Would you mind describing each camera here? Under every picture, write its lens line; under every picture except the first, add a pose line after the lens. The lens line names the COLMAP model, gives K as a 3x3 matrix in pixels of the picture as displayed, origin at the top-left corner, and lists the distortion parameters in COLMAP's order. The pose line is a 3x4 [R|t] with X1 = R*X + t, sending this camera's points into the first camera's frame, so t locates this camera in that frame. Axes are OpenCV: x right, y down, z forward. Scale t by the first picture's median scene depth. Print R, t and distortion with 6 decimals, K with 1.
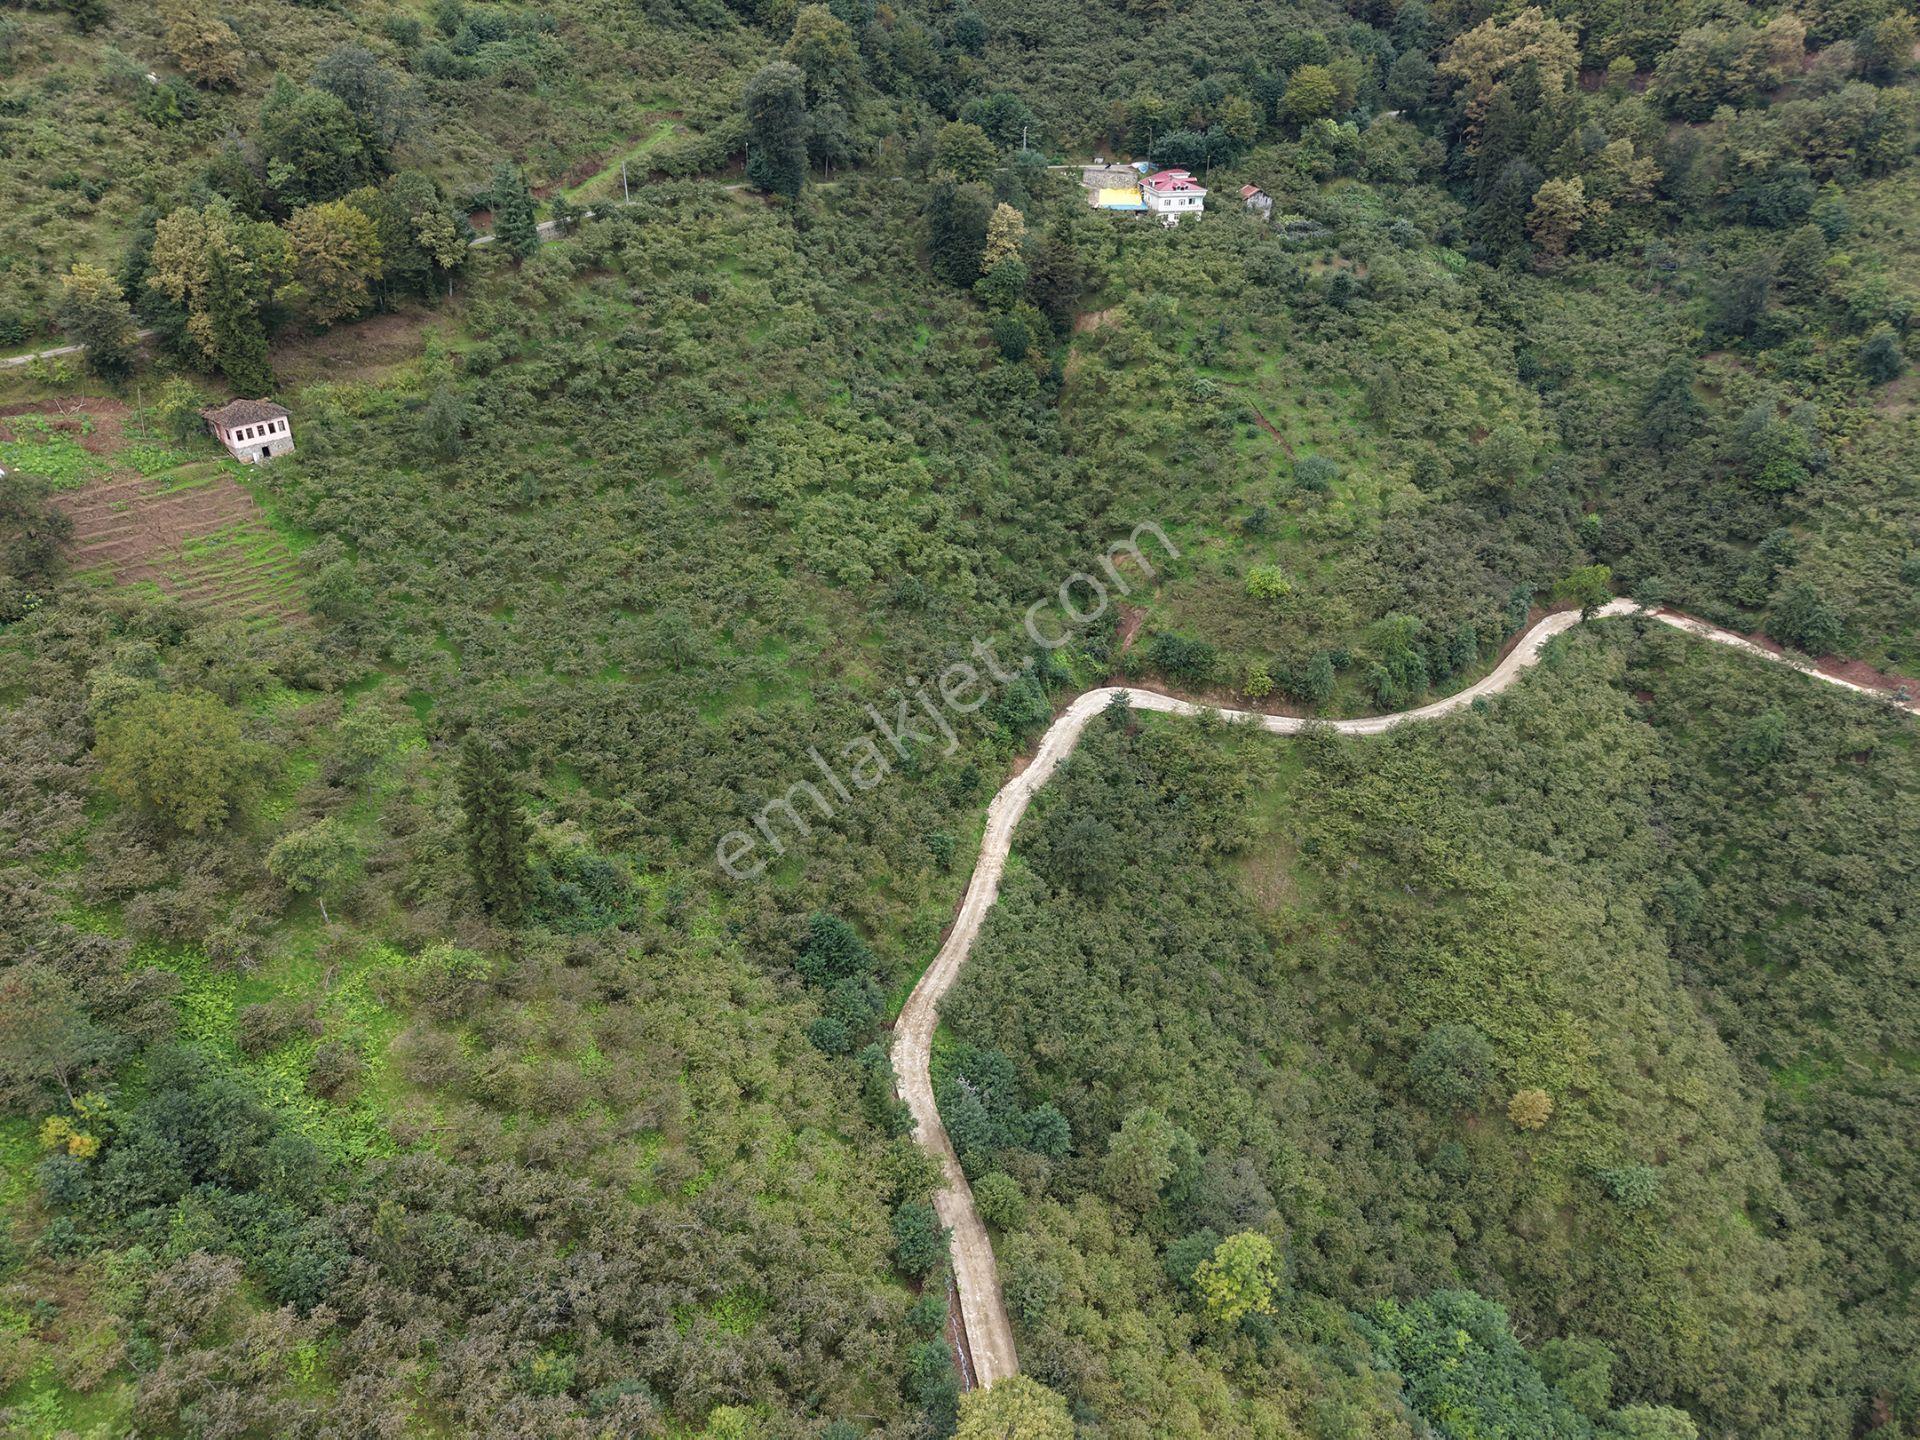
lens RADIAL K [[1289.8, 0, 960.0], [0, 1289.8, 720.0], [0, 0, 1]] dist [0.018929, -0.015069]
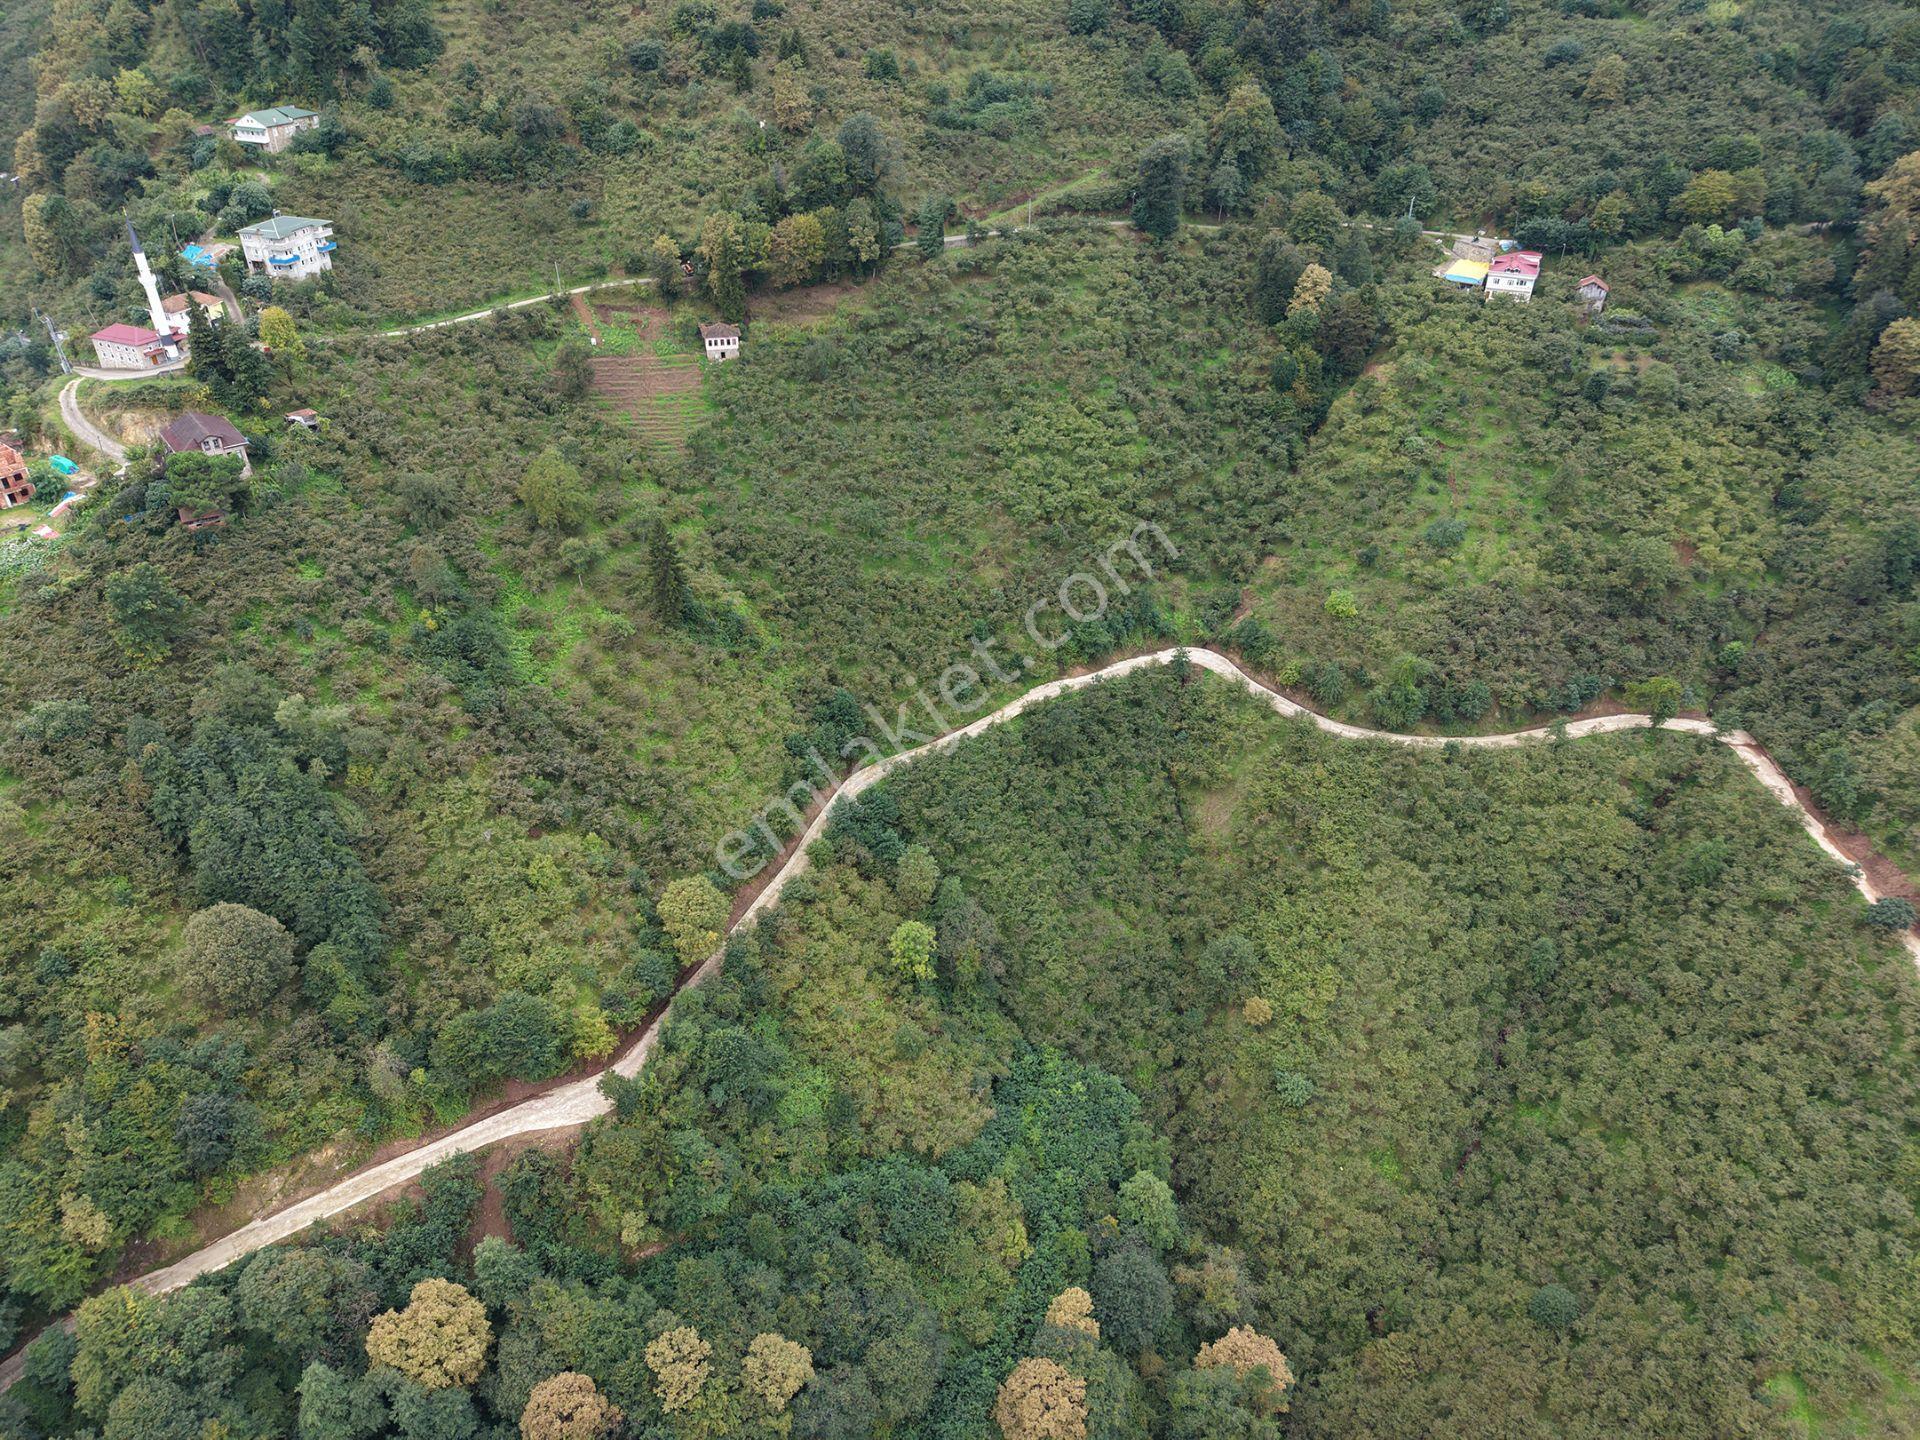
lens RADIAL K [[1289.8, 0, 960.0], [0, 1289.8, 720.0], [0, 0, 1]] dist [0.018929, -0.015069]
pose [[0.809728, 0.322283, -0.490382, 0.630273], [-0.302486, 0.945338, 0.121813, -0.044736], [0.502835, 0.049698, 0.862952, -0.268143]]
